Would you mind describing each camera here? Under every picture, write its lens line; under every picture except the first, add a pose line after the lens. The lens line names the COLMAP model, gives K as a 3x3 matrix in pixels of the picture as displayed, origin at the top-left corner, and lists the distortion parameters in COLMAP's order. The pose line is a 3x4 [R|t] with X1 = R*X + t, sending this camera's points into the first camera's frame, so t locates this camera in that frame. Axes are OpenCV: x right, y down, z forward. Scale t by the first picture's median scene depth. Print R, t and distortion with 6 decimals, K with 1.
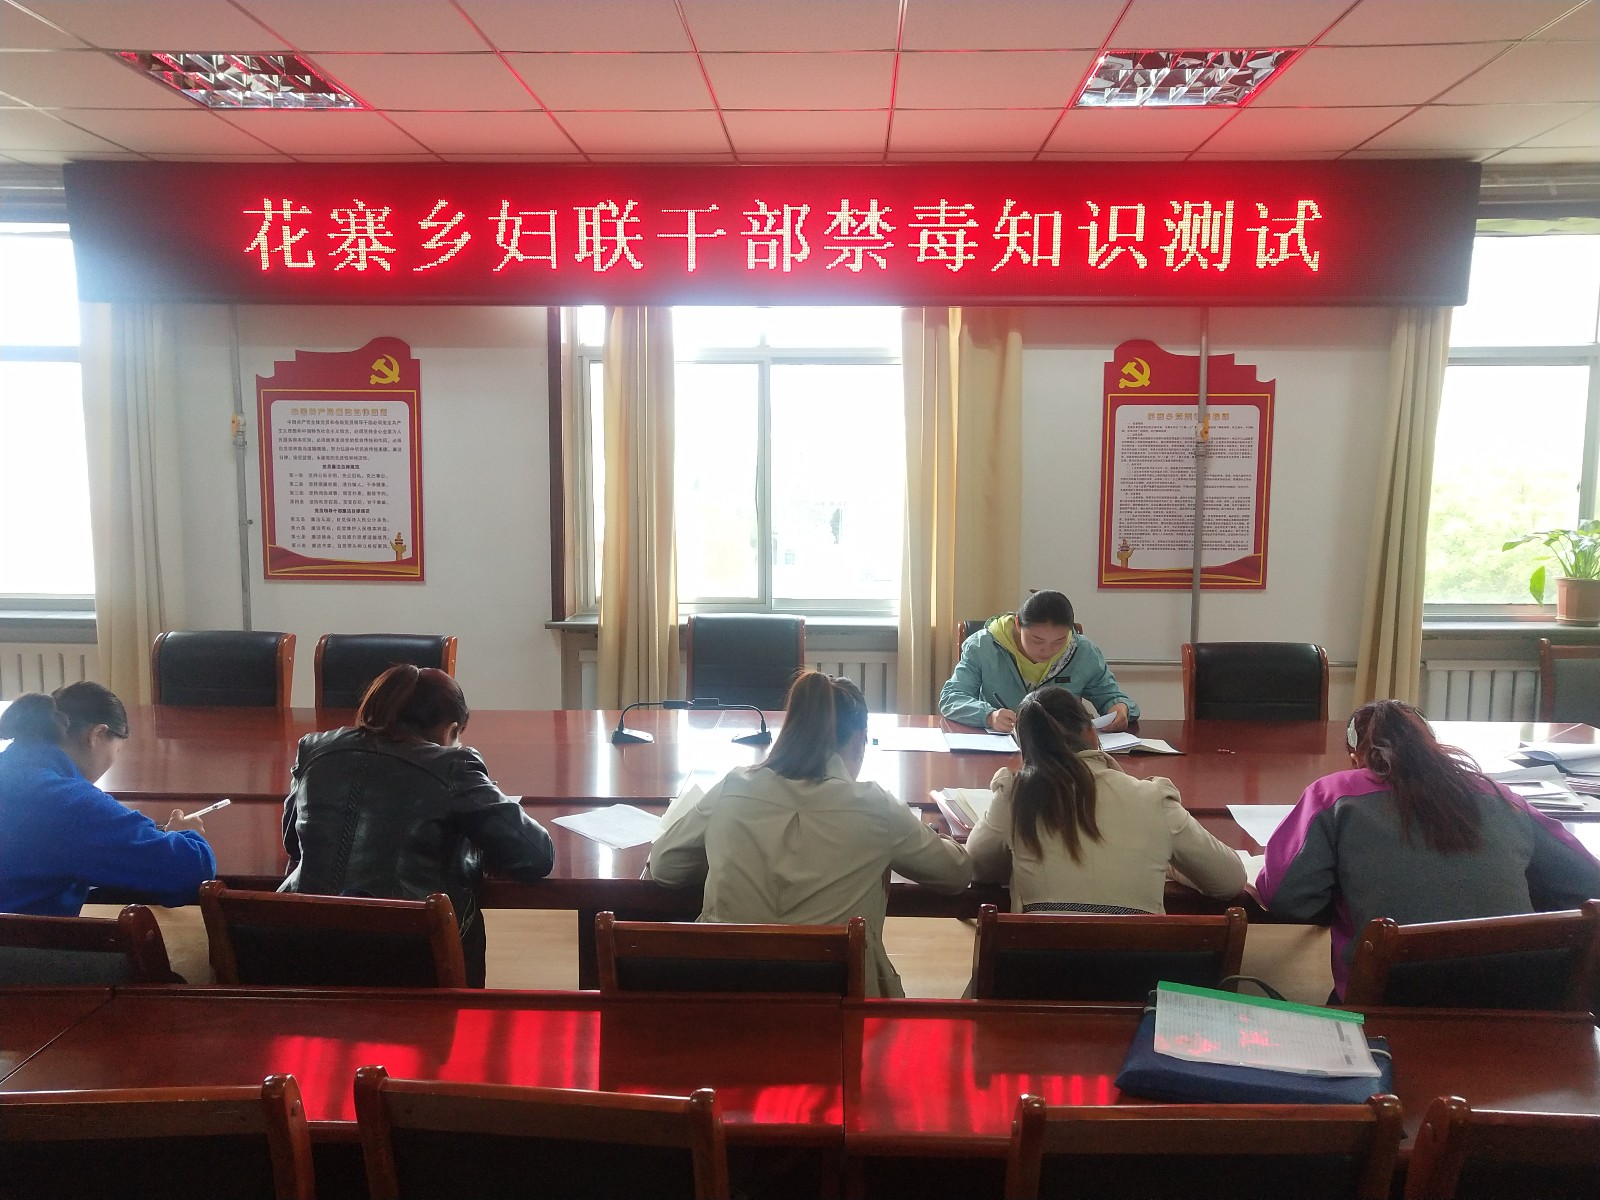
lens RADIAL K [[1253.0, 0, 800.0], [0, 1253.0, 600.0], [0, 0, 1]] dist [-0.003179, -0.001833]
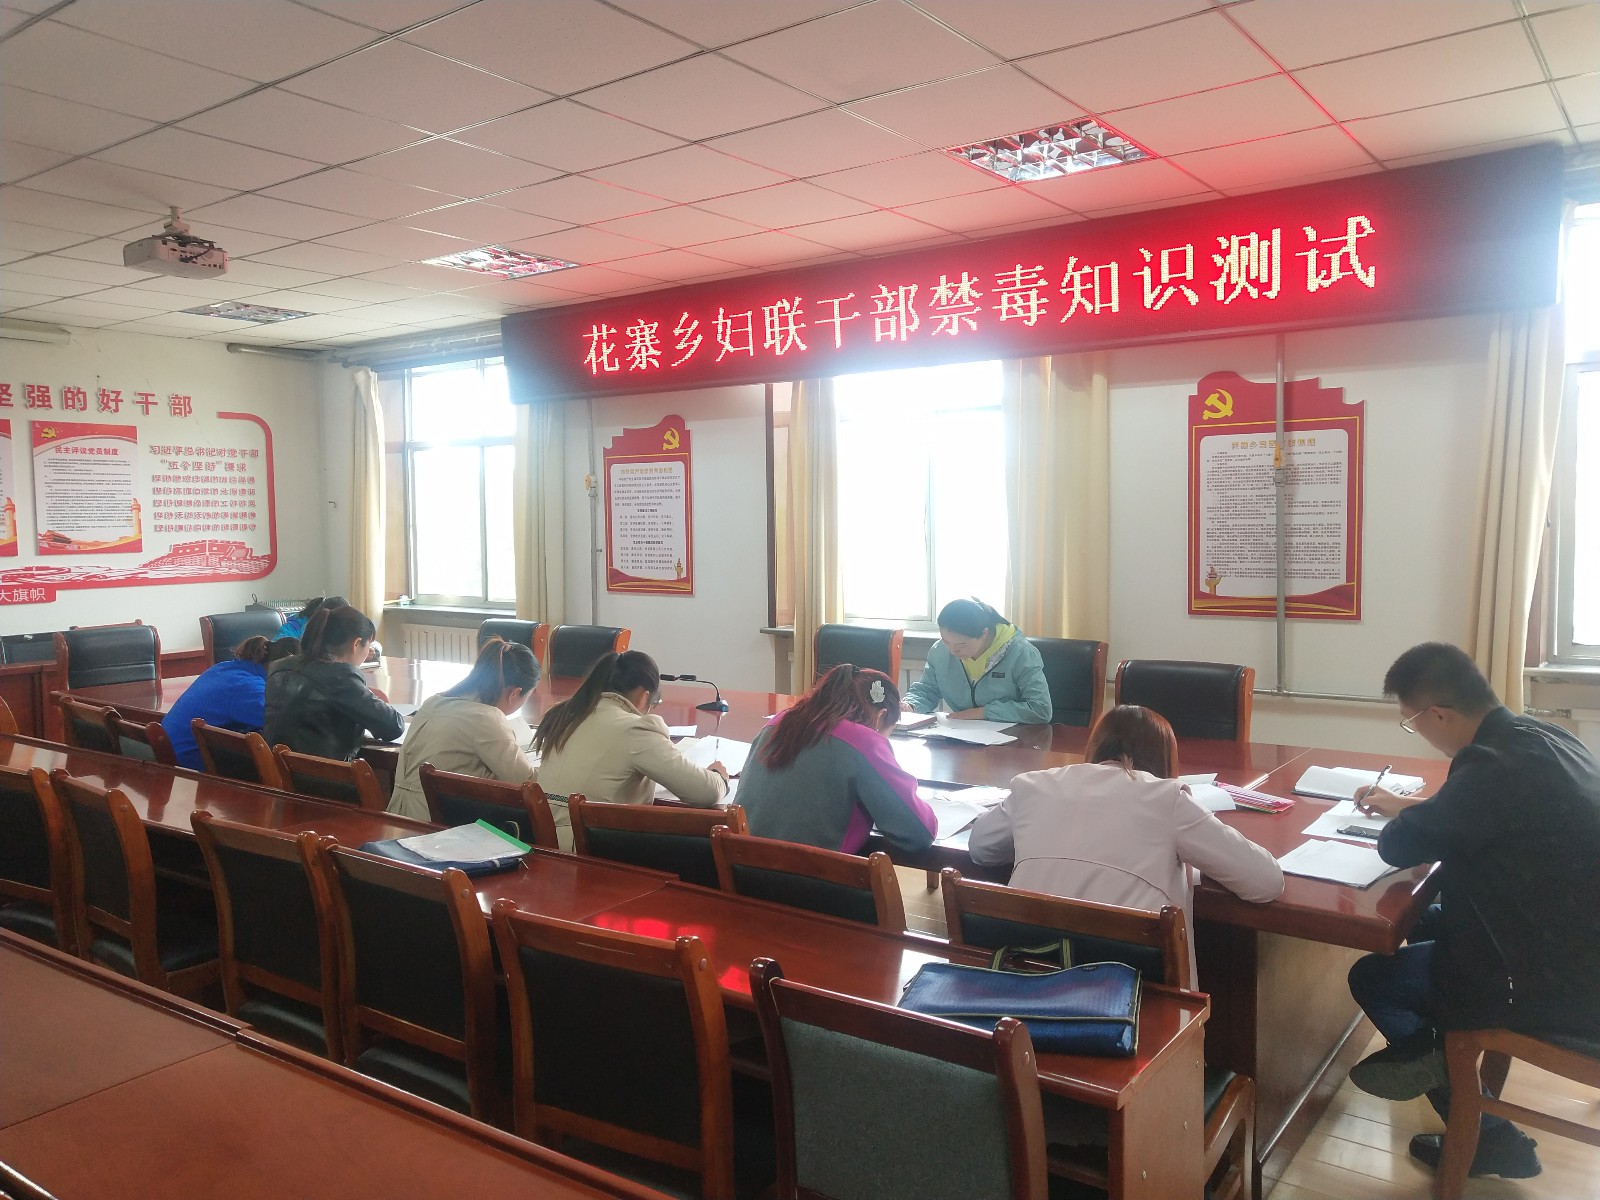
lens RADIAL K [[1253.0, 0, 800.0], [0, 1253.0, 600.0], [0, 0, 1]] dist [-0.003179, -0.001833]
pose [[0.816595, 0.021811, -0.576799, 0.603489], [-0.037310, 0.999191, -0.015039, 0.006736], [0.576004, 0.033801, 0.816748, -0.025582]]
